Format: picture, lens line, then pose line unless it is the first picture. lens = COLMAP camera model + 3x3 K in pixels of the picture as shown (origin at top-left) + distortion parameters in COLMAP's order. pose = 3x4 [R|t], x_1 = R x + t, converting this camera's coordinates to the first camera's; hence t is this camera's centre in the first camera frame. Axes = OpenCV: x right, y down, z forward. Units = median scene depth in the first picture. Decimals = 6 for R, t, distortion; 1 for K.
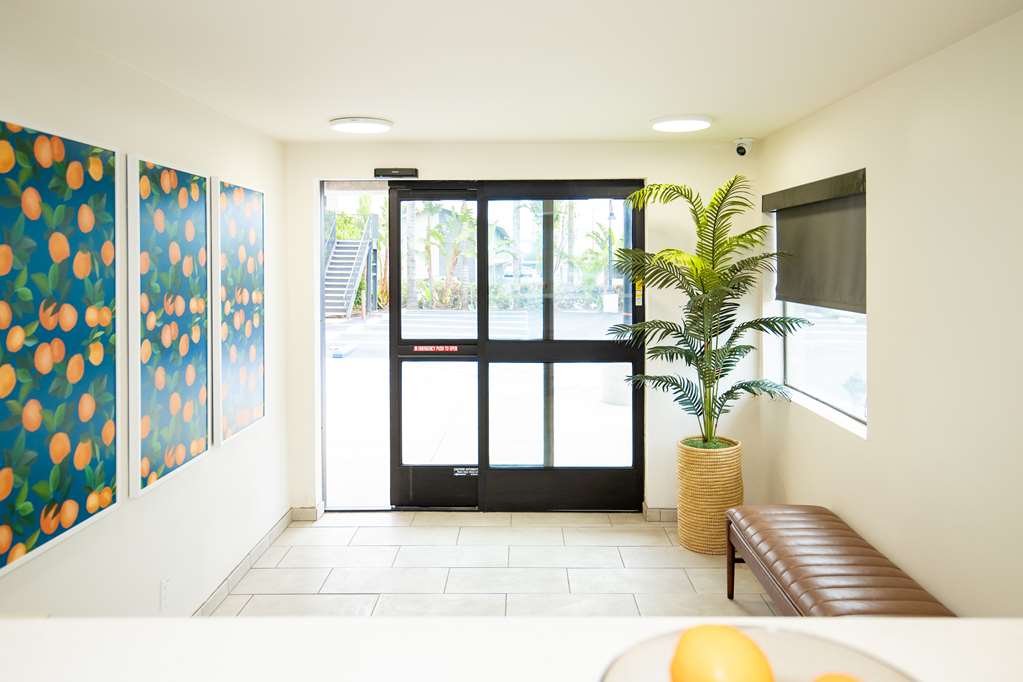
lens RADIAL K [[760.8, 0, 512.8], [0, 760.8, 281.5], [0, 0, 1]] dist [0.064927, -0.117454]
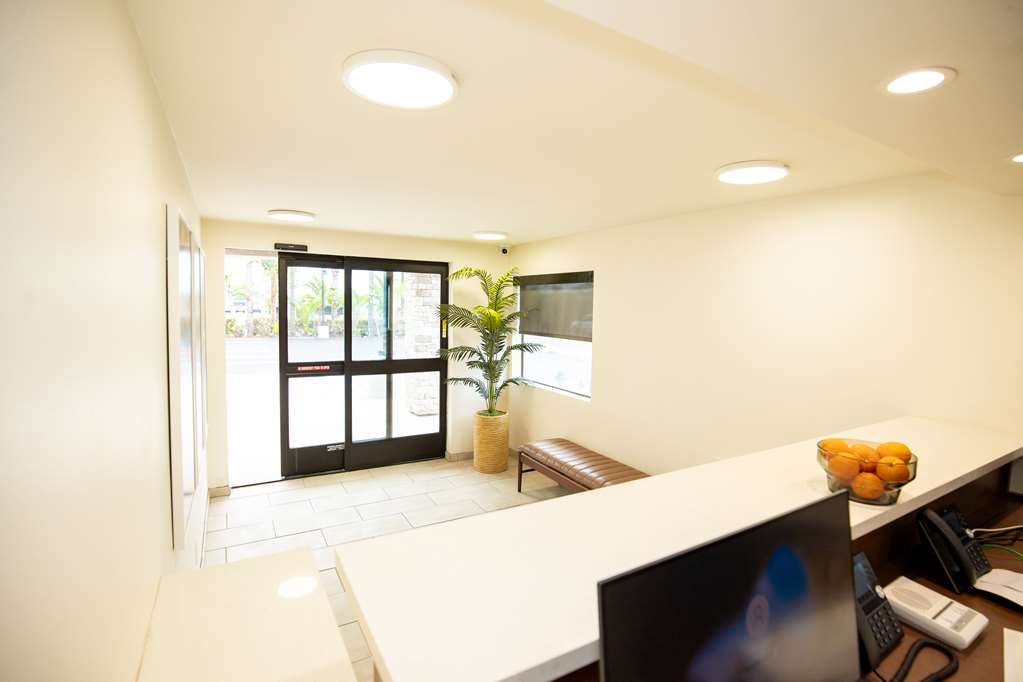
lens RADIAL K [[495.6, 0, 511.5], [0, 495.6, 341.0], [0, 0, 1]] dist [-0.000476, -0.000024]
pose [[0.859849, -0.015807, 0.510304, -0.266330], [-0.009345, 0.998866, 0.046686, -0.013242], [-0.510463, -0.044911, 0.858726, -0.019774]]
